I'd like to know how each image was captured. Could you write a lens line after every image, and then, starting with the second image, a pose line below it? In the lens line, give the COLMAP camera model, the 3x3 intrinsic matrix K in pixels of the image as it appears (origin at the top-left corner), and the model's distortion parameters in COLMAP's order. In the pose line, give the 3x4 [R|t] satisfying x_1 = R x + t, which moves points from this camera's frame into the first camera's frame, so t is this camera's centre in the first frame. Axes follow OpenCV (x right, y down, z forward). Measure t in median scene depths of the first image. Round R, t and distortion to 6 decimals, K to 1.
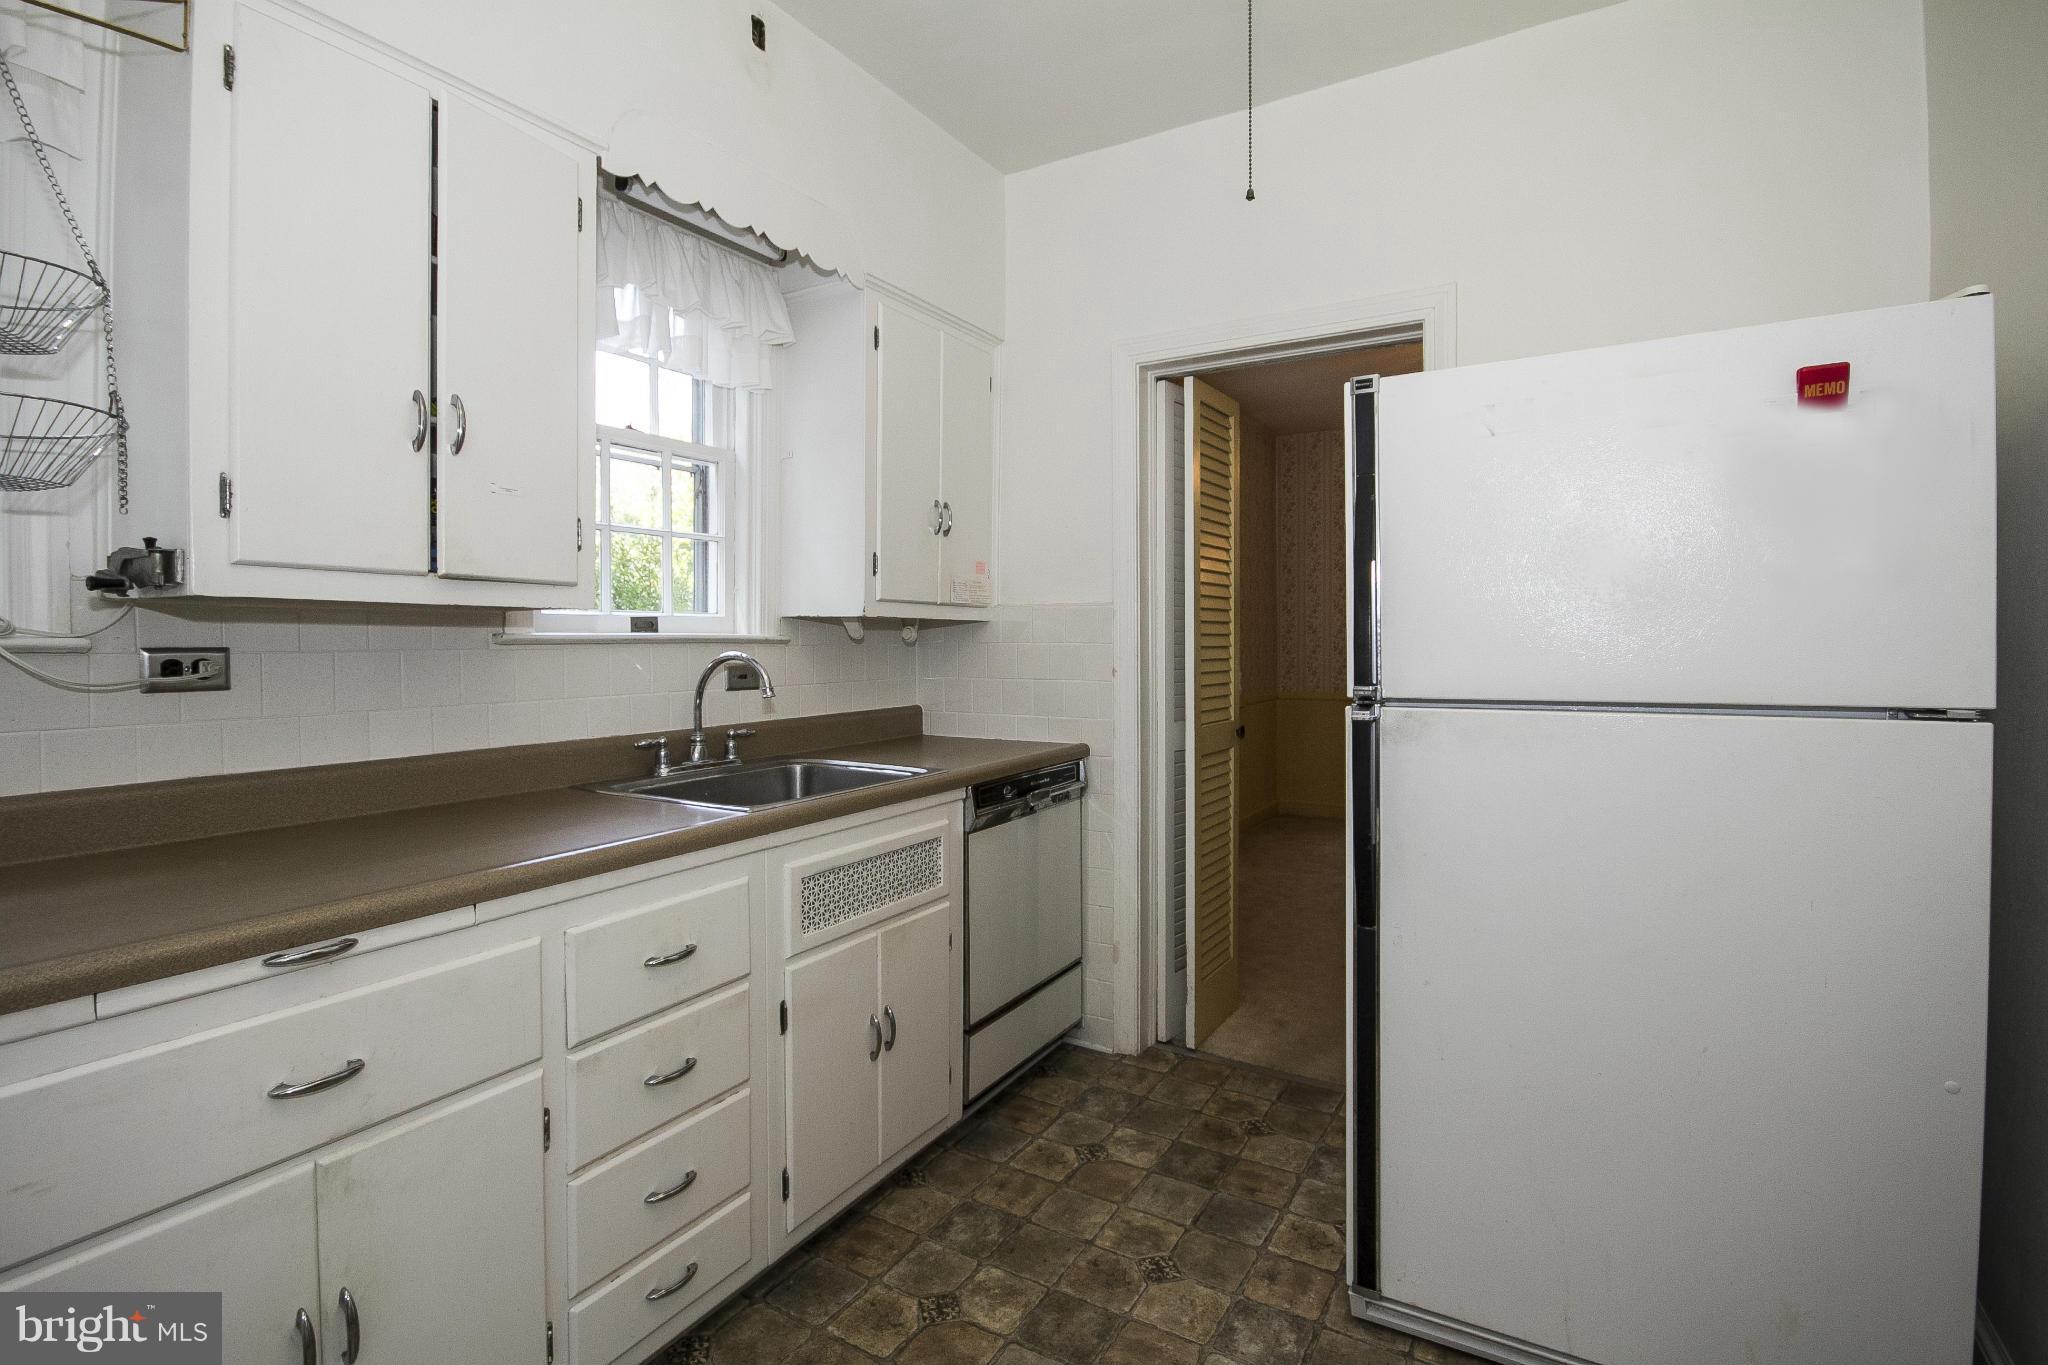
lens RADIAL K [[964.8, 0, 1024.9], [0, 964.8, 664.5], [0, 0, 1]] dist [0.002518, 0.000321]
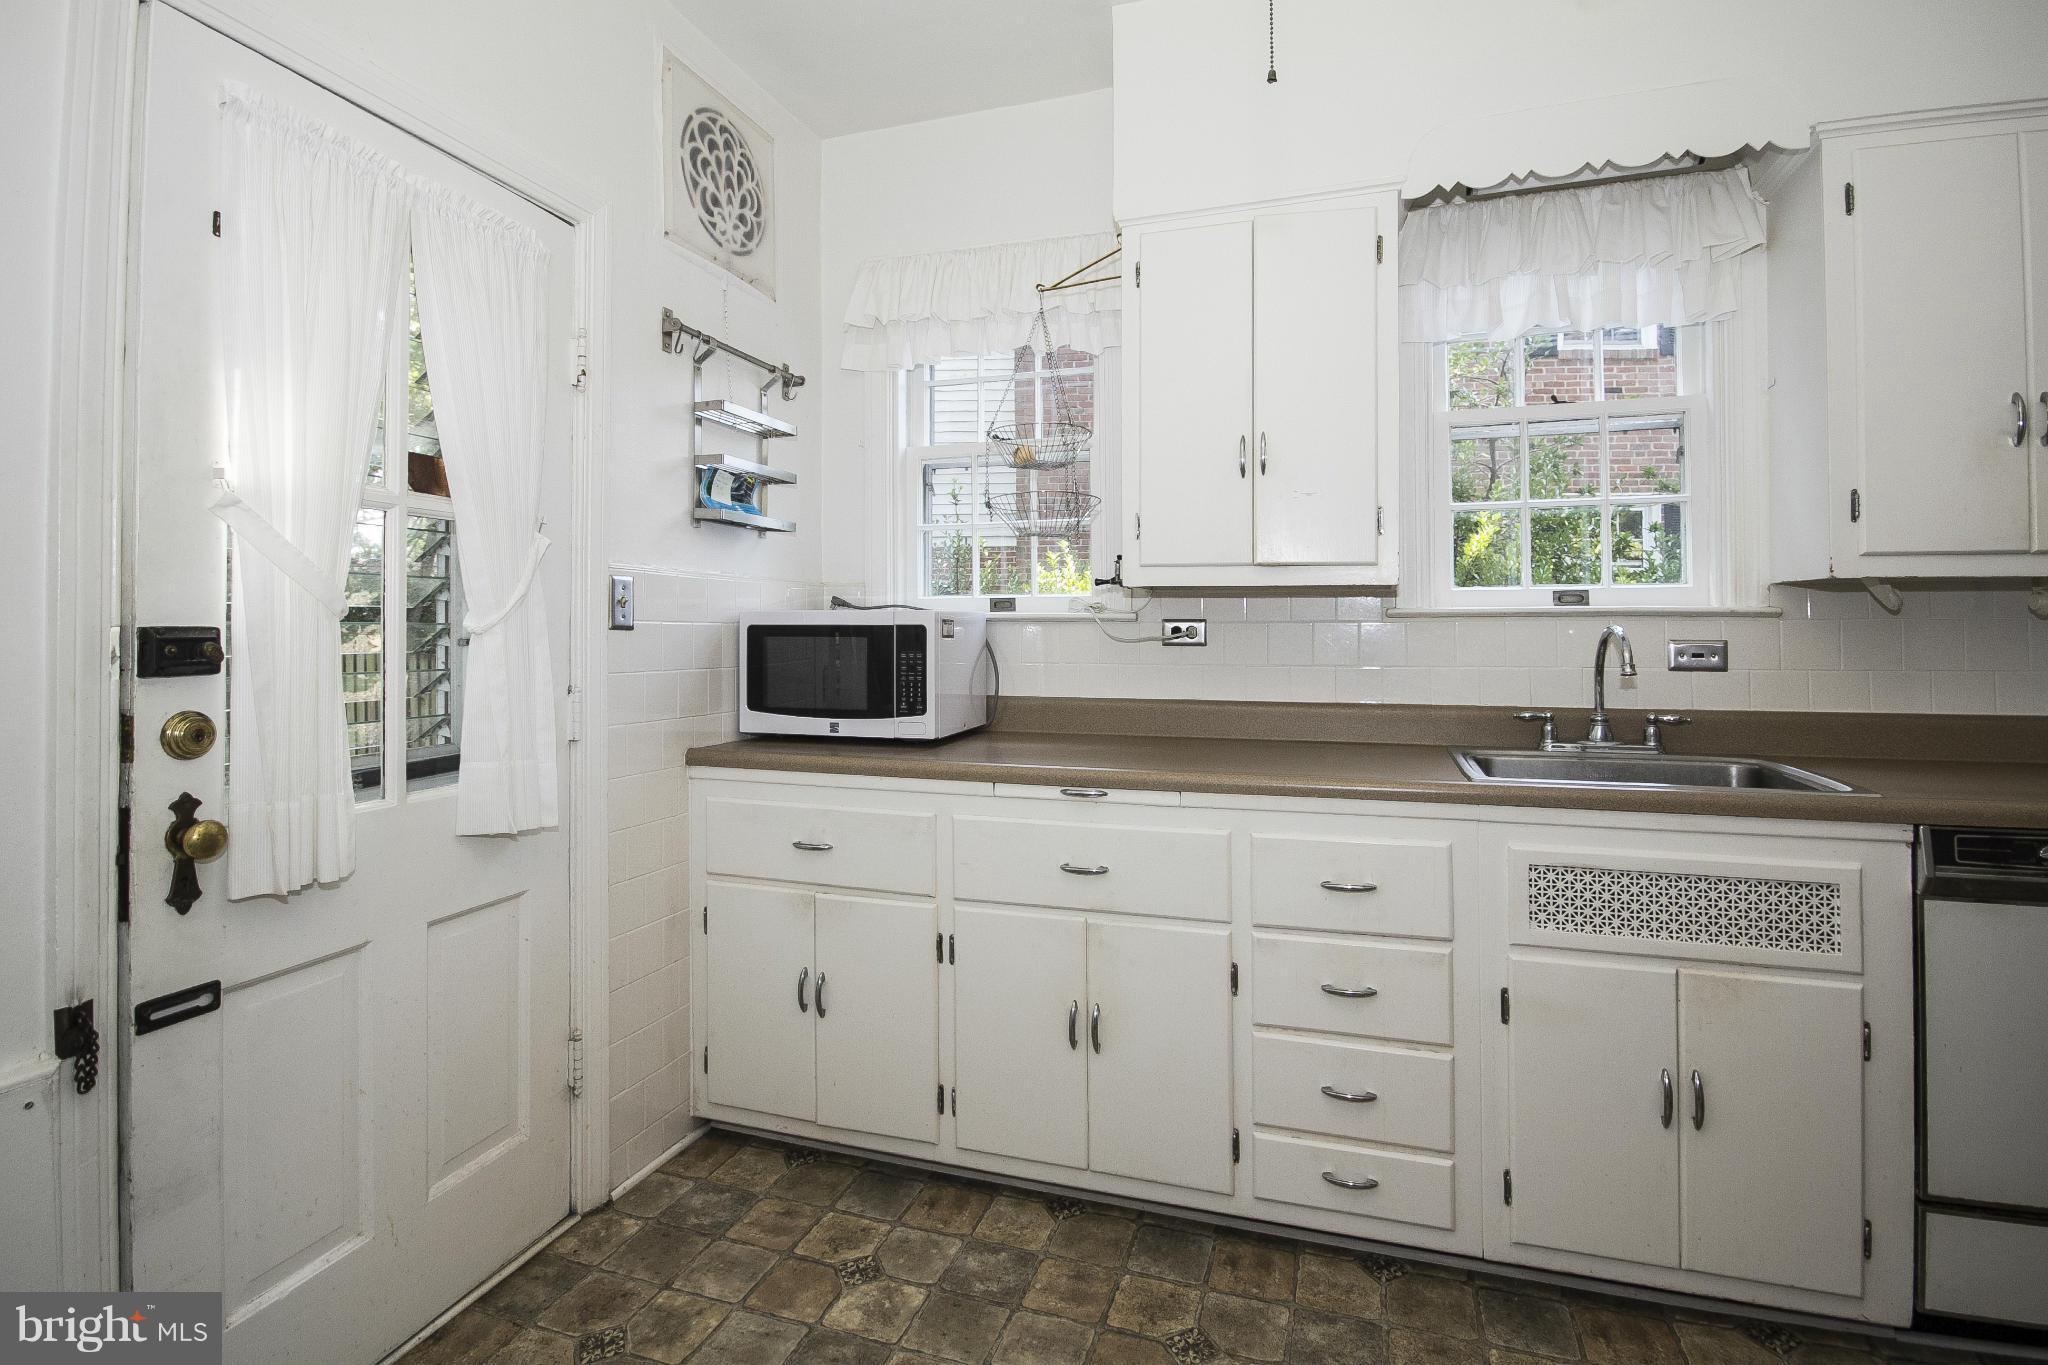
lens RADIAL K [[964.8, 0, 1046.3], [0, 964.8, 625.9], [0, 0, 1]] dist [0.002518, 0.000321]
pose [[0.239802, -0.005718, -0.970805, 0.457916], [-0.026161, 0.999581, -0.012349, 0.013843], [0.970469, 0.028359, 0.239552, 0.265897]]
